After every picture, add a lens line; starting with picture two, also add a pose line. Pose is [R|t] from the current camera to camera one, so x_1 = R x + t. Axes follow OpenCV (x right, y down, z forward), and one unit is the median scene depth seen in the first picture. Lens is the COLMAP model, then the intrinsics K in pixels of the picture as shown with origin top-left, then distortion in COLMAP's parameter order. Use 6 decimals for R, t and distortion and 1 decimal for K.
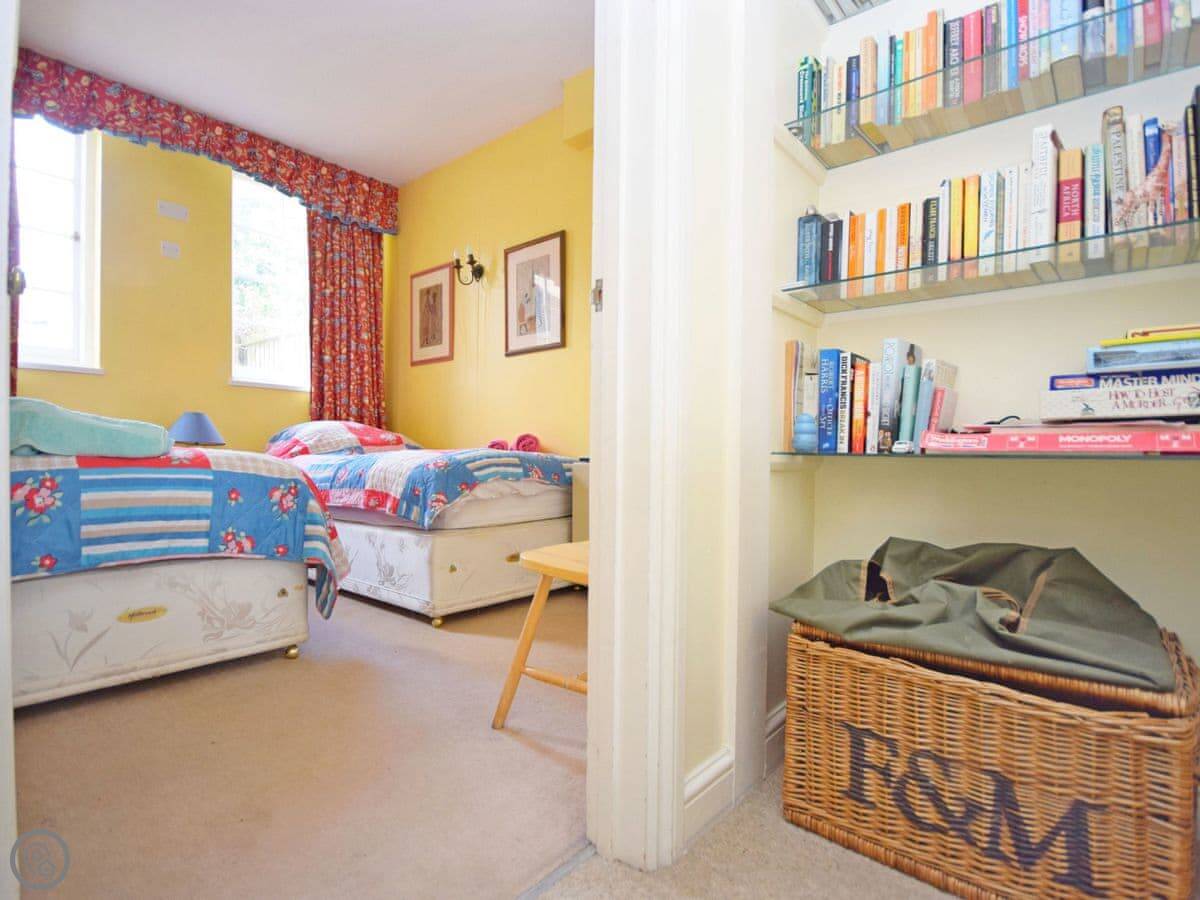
lens RADIAL K [[599.8, 0, 608.3], [0, 599.8, 461.6], [0, 0, 1]] dist [0.021002, -0.020155]
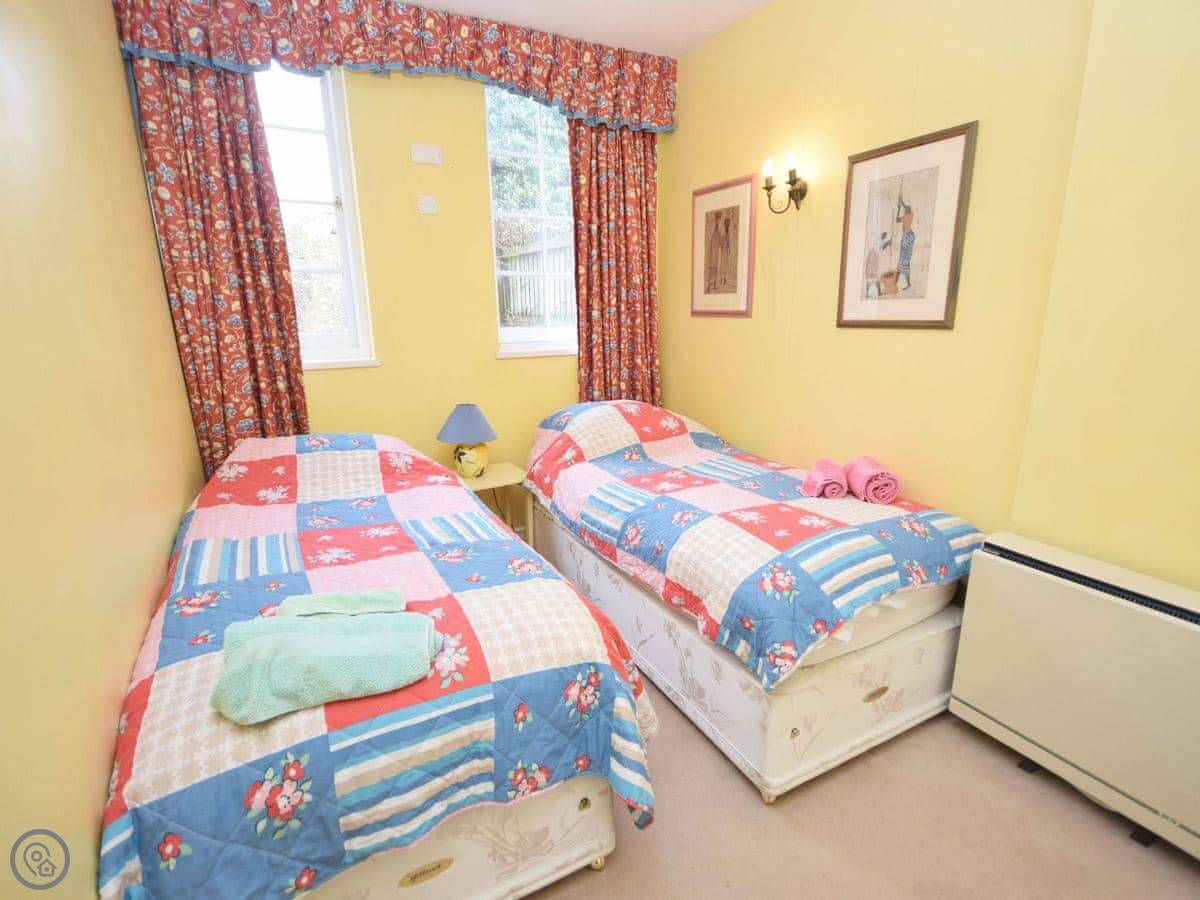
lens RADIAL K [[599.8, 0, 608.3], [0, 599.8, 461.6], [0, 0, 1]] dist [0.021002, -0.020155]
pose [[0.928191, 0.074467, -0.364576, -0.135874], [0.016513, 0.970562, 0.240285, -0.174776], [0.371736, -0.229051, 0.899638, 0.219640]]
